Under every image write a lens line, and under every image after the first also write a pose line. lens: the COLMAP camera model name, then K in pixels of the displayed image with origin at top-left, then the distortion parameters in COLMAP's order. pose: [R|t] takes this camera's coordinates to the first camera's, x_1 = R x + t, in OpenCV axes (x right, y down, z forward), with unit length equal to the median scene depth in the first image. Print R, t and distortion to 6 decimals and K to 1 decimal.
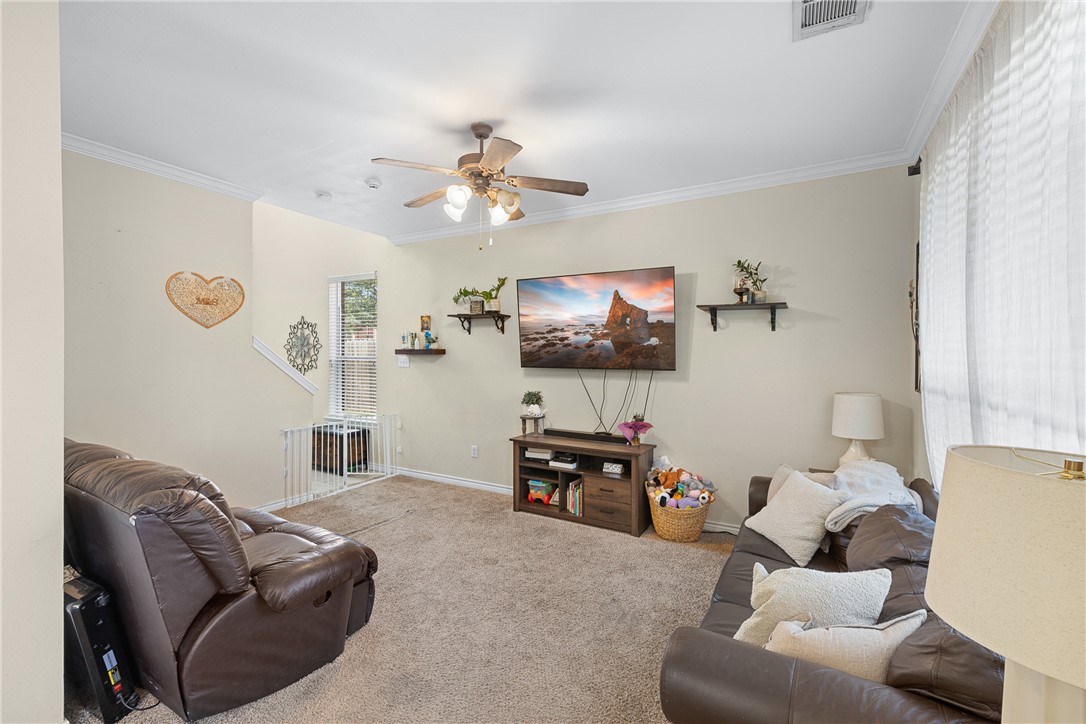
lens RADIAL K [[457.5, 0, 543.2], [0, 457.5, 359.1], [0, 0, 1]] dist [-0.000362, 0.000540]
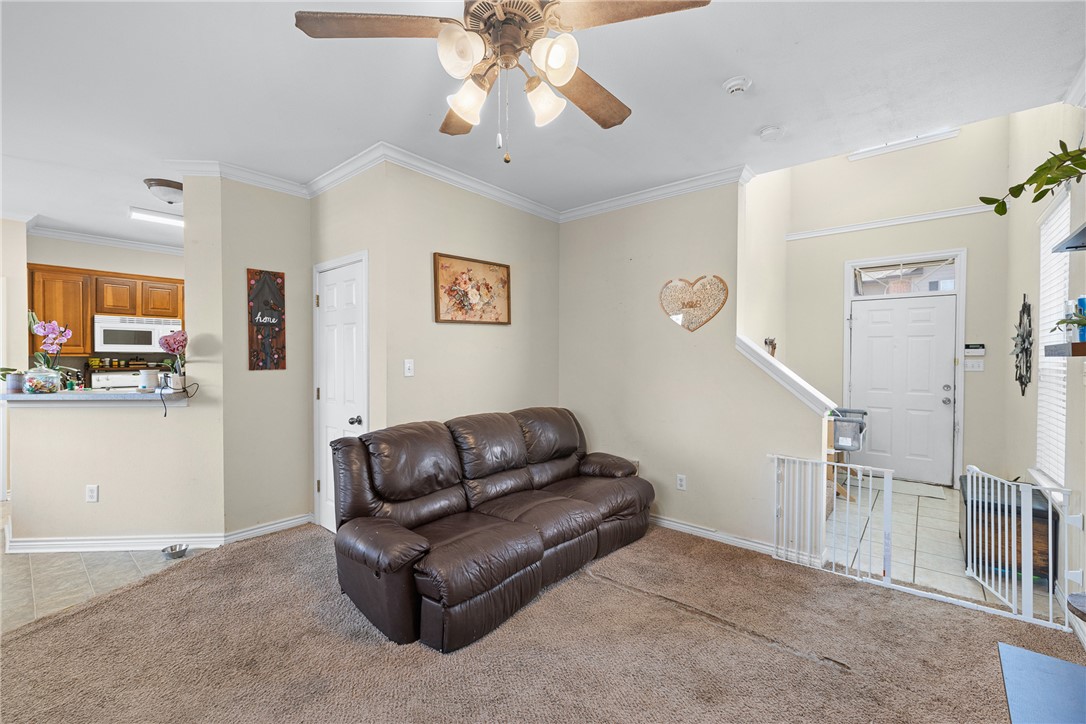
lens RADIAL K [[457.5, 0, 536.9], [0, 457.5, 361.8], [0, 0, 1]] dist [-0.000362, 0.000540]
pose [[-0.188262, 0.007027, -0.982094, 0.276673], [-0.004050, 0.999960, 0.007931, -0.007479], [0.982110, 0.005471, -0.188226, 0.786144]]
